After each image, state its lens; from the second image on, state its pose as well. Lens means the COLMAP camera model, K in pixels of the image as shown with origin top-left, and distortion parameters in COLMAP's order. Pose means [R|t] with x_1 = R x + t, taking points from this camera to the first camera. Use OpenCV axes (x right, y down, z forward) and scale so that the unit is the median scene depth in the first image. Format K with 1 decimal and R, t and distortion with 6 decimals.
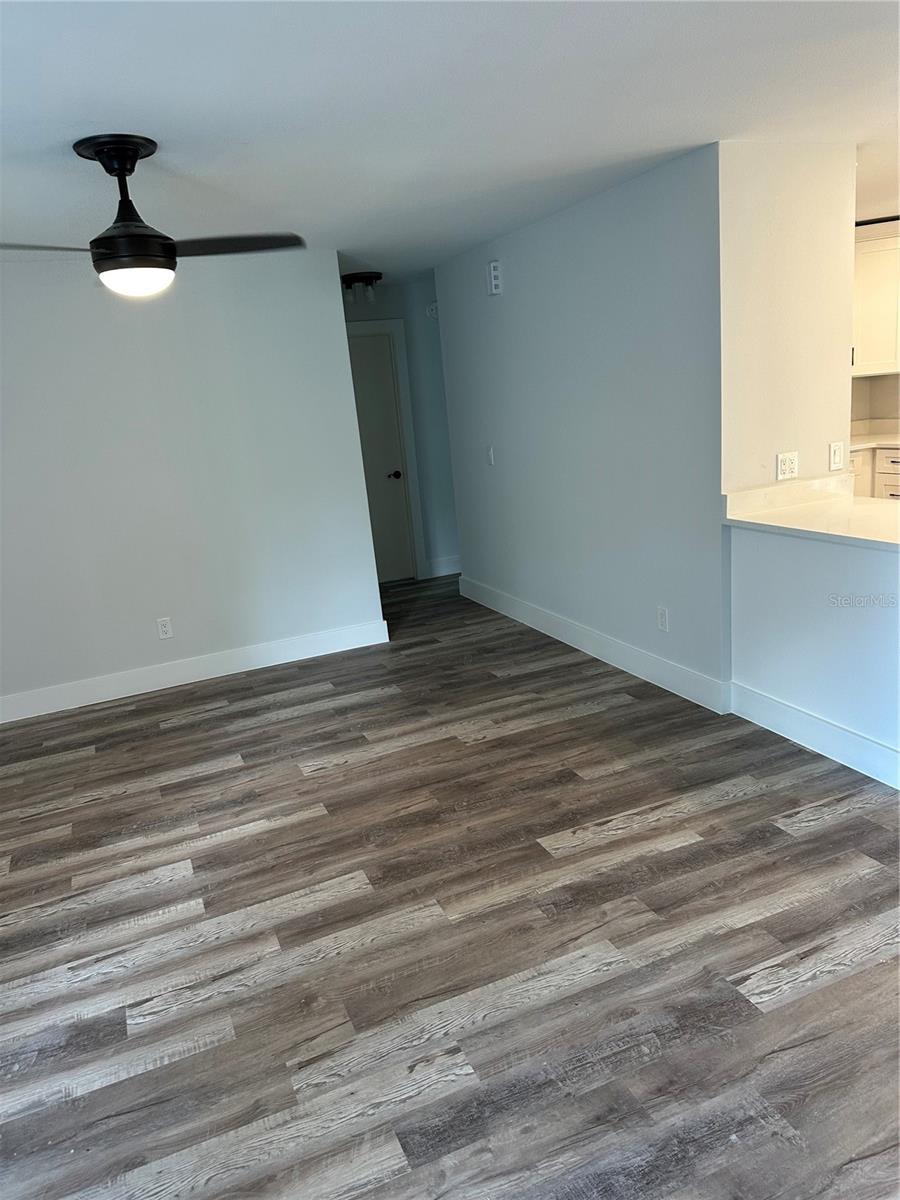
lens RADIAL K [[855.2, 0, 454.0], [0, 855.2, 602.5], [0, 0, 1]] dist [0.031517, -0.024846]
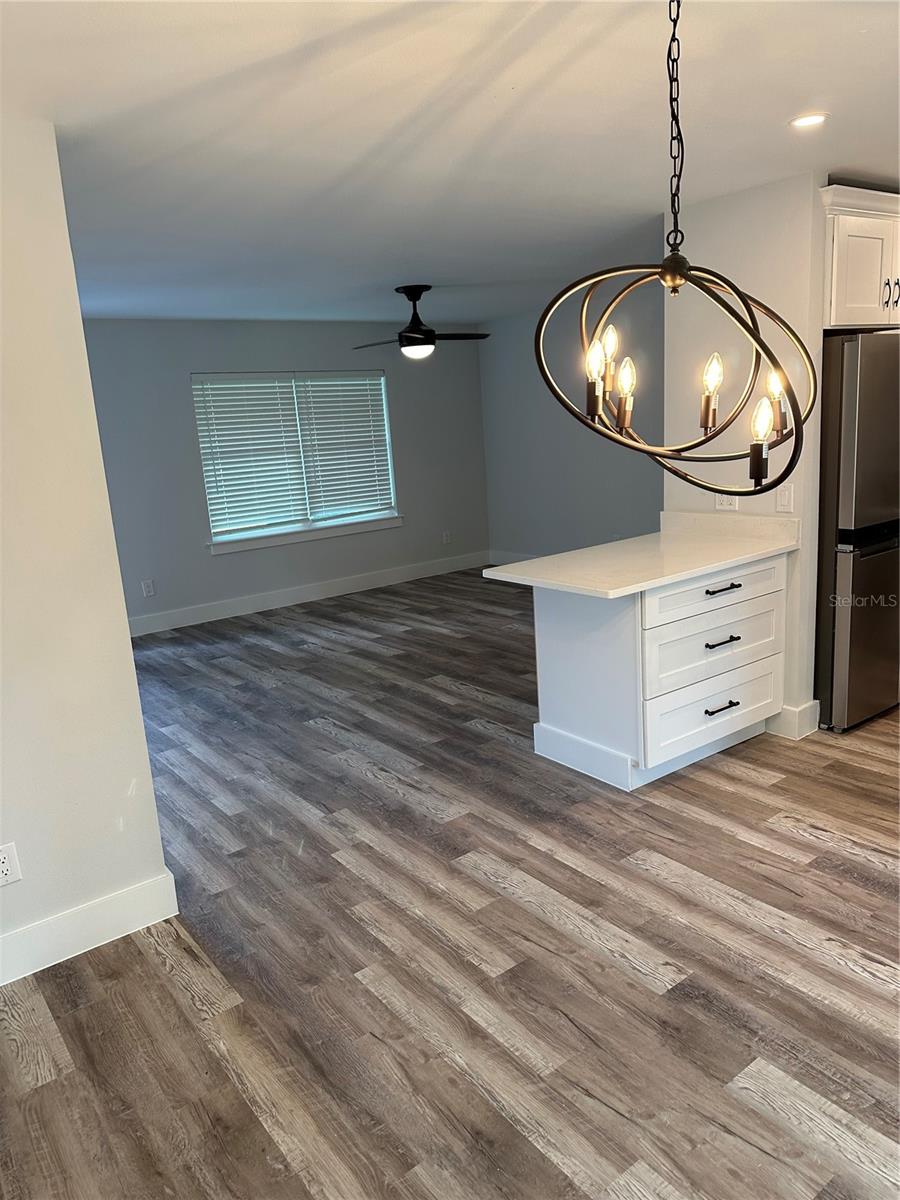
lens RADIAL K [[855.2, 0, 454.1], [0, 855.2, 600.0], [0, 0, 1]] dist [0.031517, -0.024846]
pose [[0.261956, 0.281316, -0.923169, 1.891842], [-0.219104, 0.948929, 0.226994, -0.299867], [0.939879, 0.142808, 0.310215, 0.539562]]
